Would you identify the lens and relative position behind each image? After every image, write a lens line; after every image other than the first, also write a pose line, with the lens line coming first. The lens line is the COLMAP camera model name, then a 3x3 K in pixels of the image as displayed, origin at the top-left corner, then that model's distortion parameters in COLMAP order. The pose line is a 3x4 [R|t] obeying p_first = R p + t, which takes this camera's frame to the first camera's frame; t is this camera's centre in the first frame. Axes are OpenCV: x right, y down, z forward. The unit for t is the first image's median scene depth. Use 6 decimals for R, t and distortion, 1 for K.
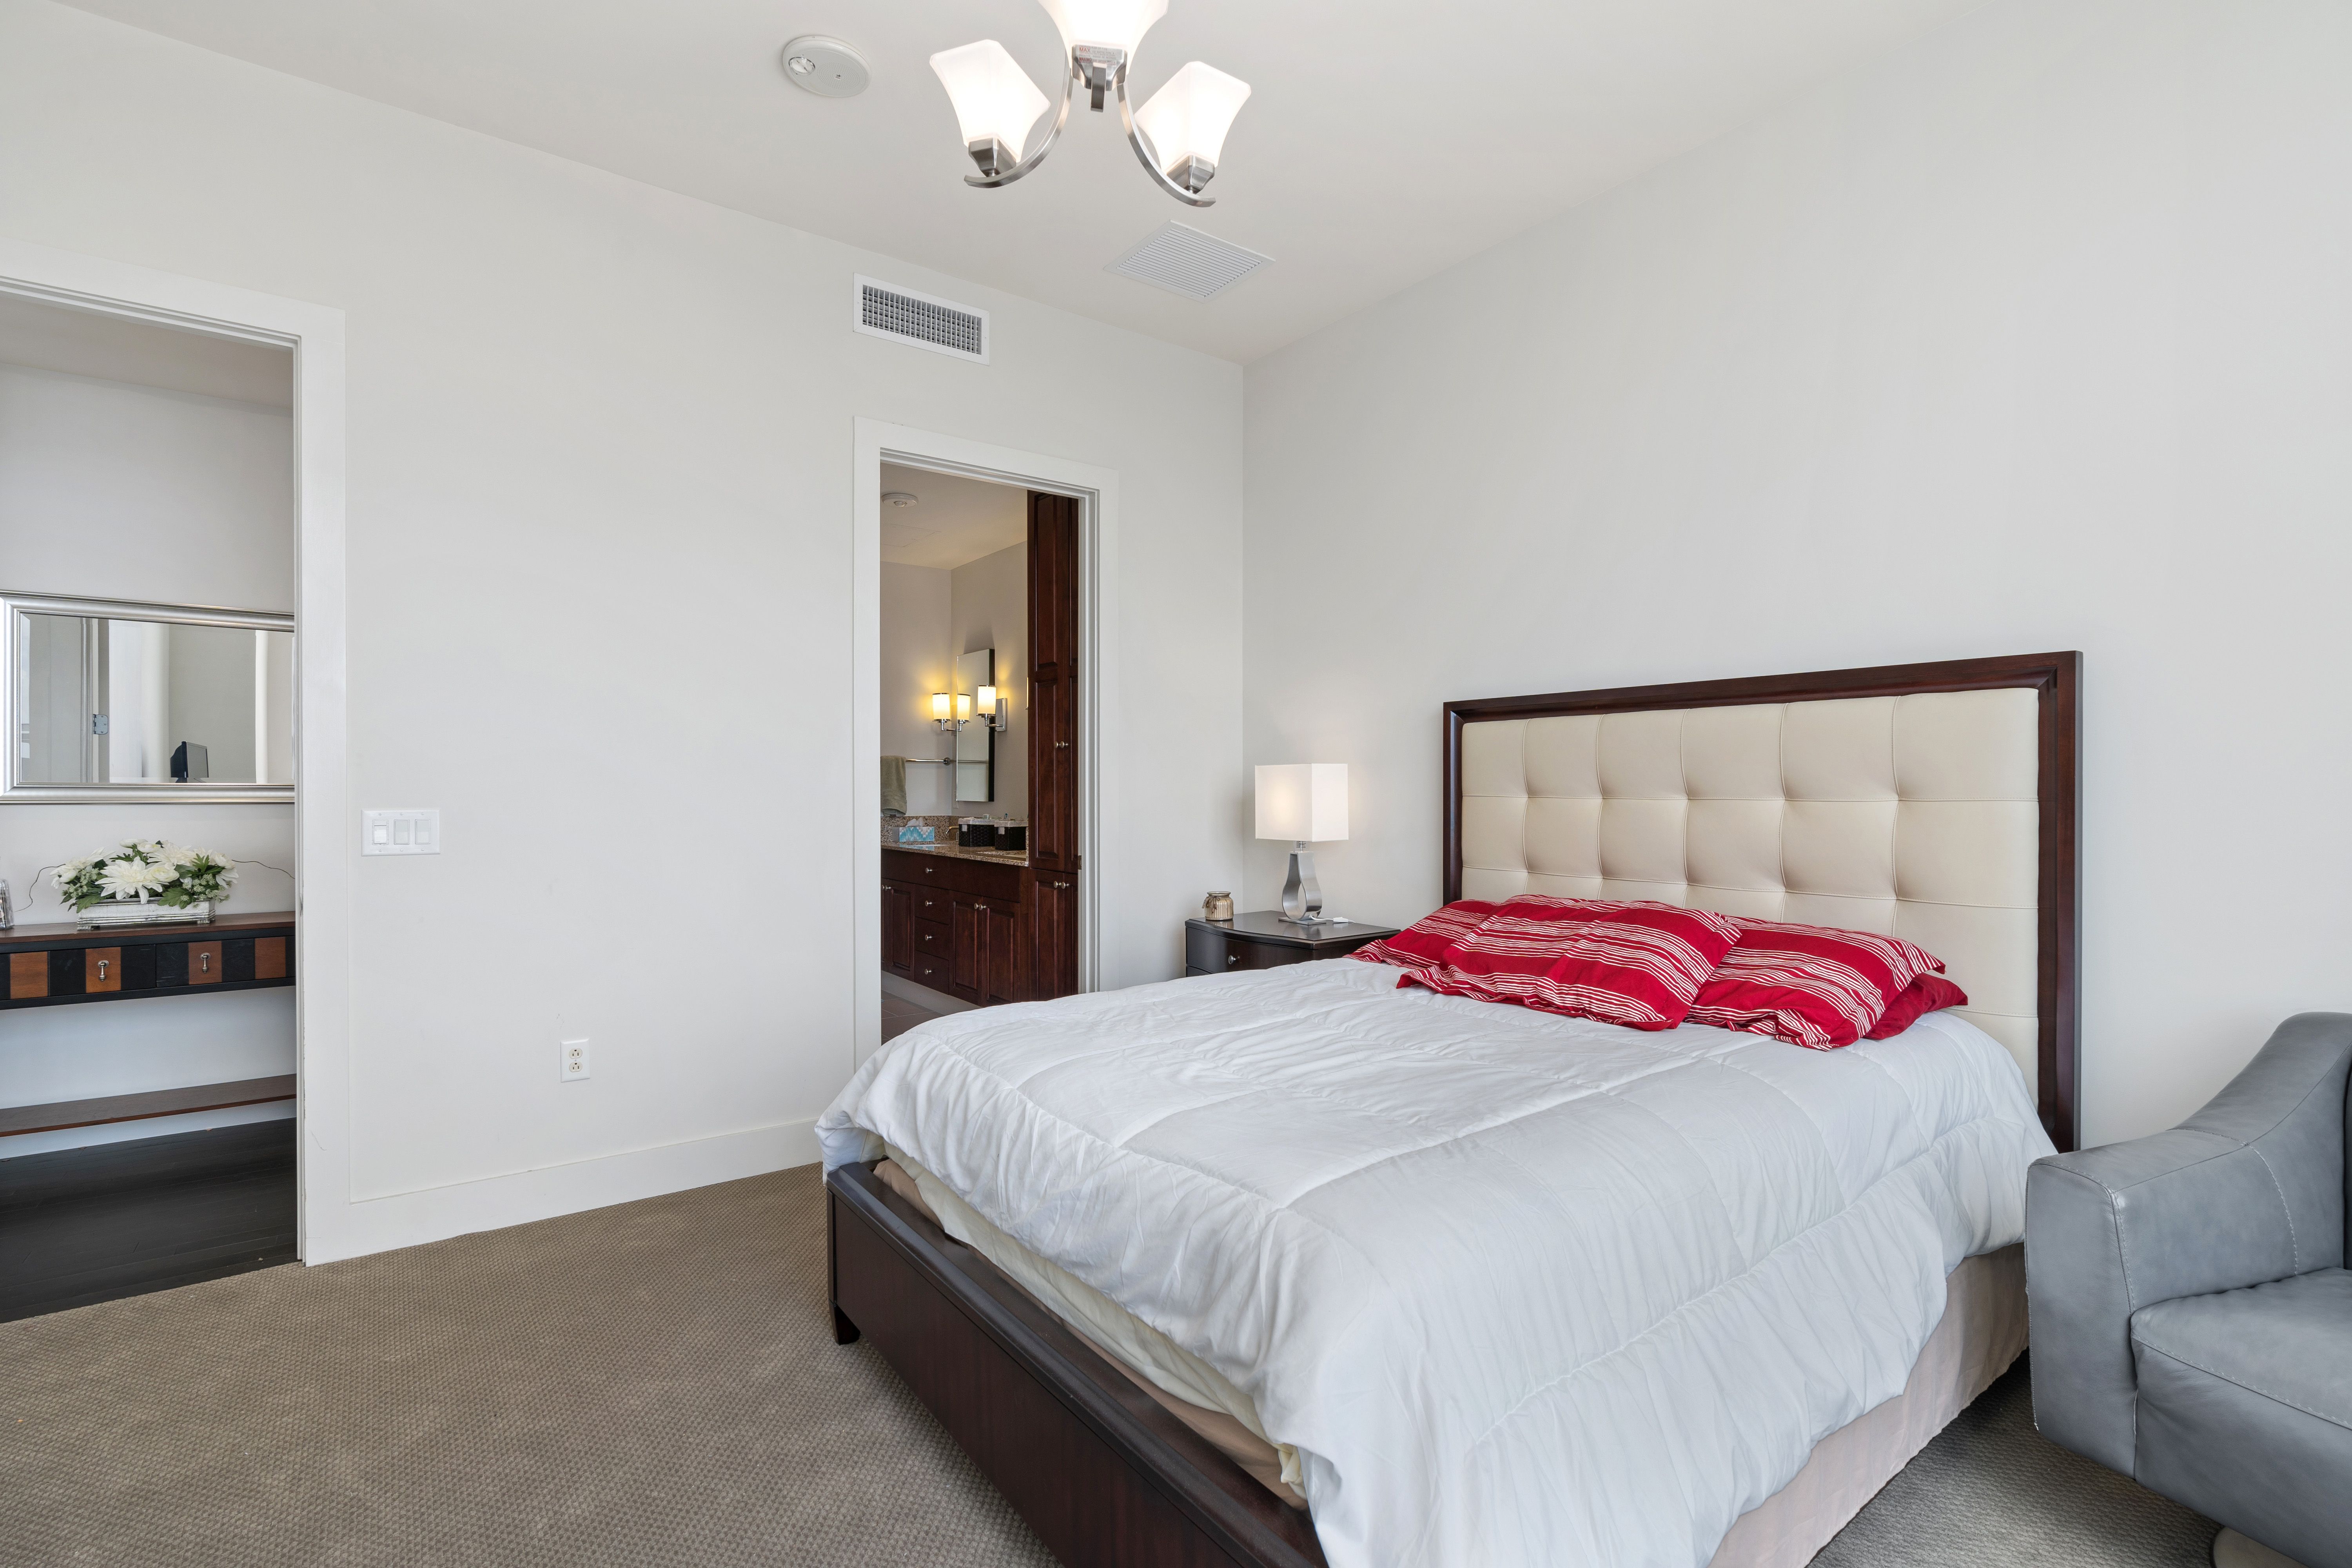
lens RADIAL K [[1061.8, 0, 1176.0], [0, 1061.8, 784.0], [0, 0, 1]] dist [-0.004352, 0.001183]
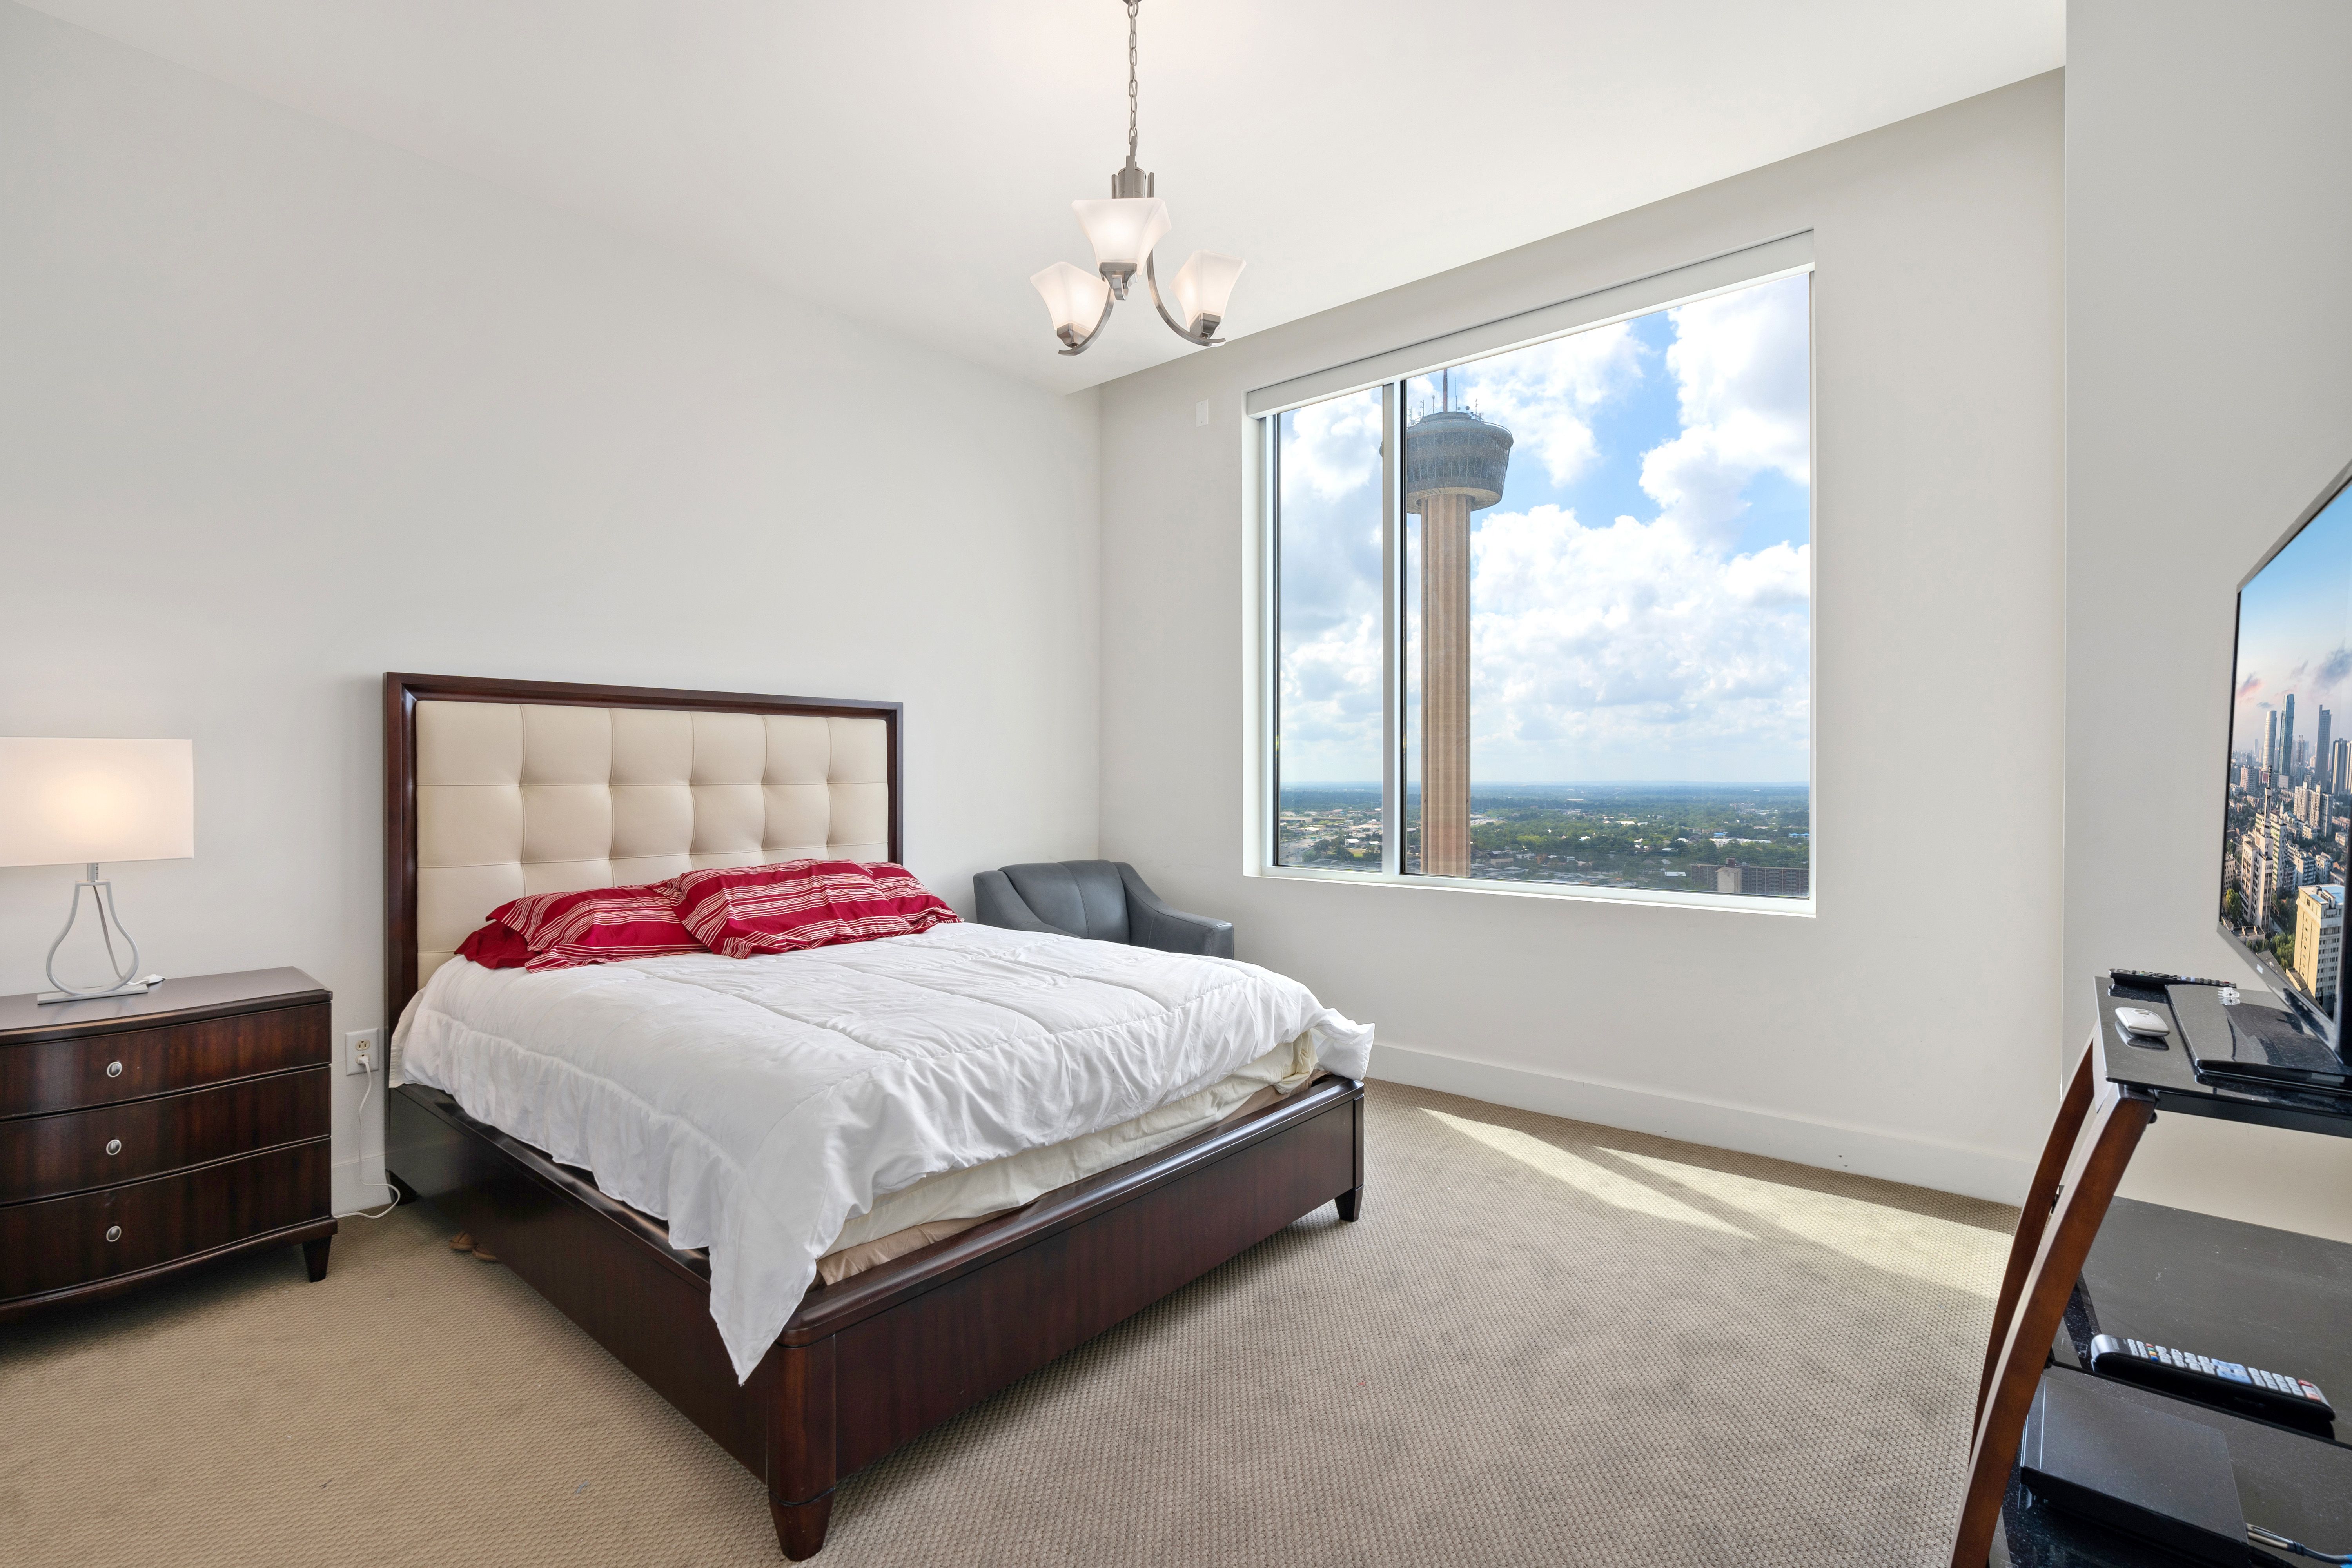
lens RADIAL K [[1061.8, 0, 1176.0], [0, 1061.8, 784.0], [0, 0, 1]] dist [-0.004352, 0.001183]
pose [[-0.226001, -0.007413, 0.974099, -0.977361], [-0.006193, 0.999962, 0.006173, 0.001642], [-0.974107, -0.004637, -0.226038, 0.834276]]
